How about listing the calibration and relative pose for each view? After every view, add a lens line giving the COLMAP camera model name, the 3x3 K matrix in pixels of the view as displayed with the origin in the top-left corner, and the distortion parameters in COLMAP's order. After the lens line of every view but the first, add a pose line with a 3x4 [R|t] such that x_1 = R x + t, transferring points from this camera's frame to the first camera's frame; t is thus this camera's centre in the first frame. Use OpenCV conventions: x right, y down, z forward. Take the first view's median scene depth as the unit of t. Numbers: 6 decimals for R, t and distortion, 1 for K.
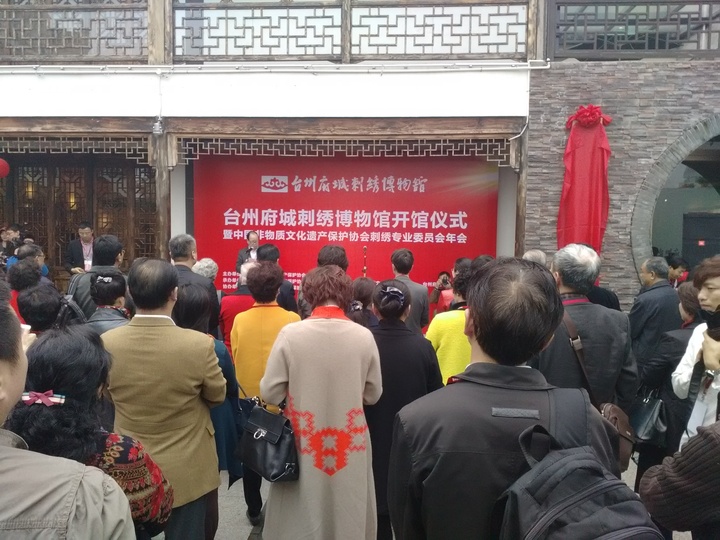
lens RADIAL K [[574.4, 0, 353.0], [0, 574.4, 273.0], [0, 0, 1]] dist [0.047920, -0.041287]
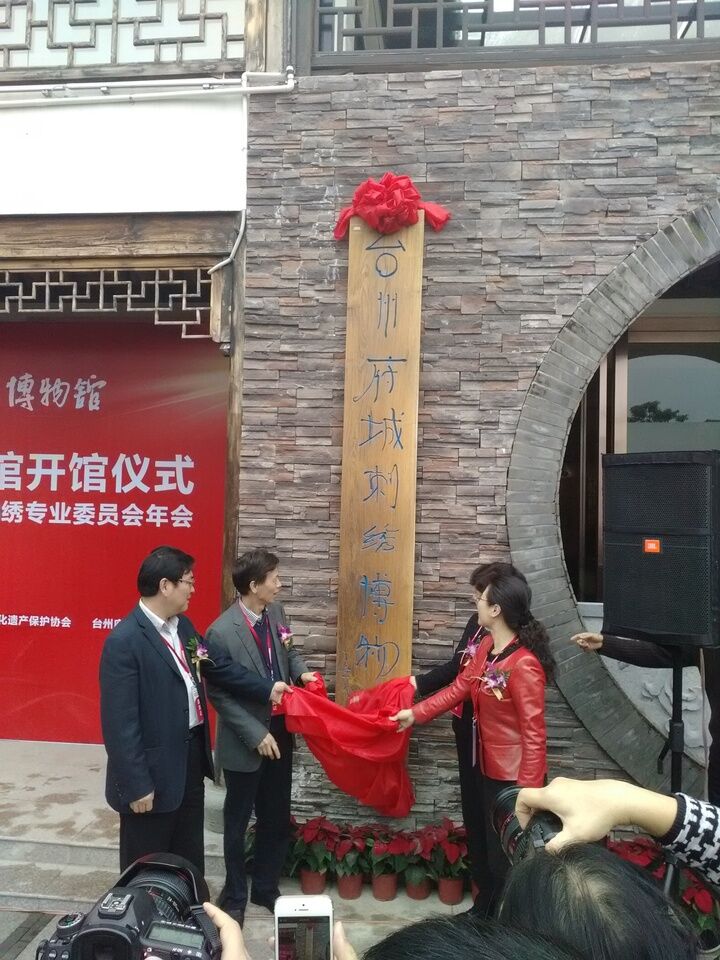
lens RADIAL K [[765.9, 0, 361.5], [0, 765.9, 476.3], [0, 0, 1]] dist [0.047920, -0.041287]
pose [[0.998744, 0.005879, -0.049761, 0.405705], [-0.010719, 0.995171, -0.097564, -0.040923], [0.048947, 0.097975, 0.993984, 0.497329]]
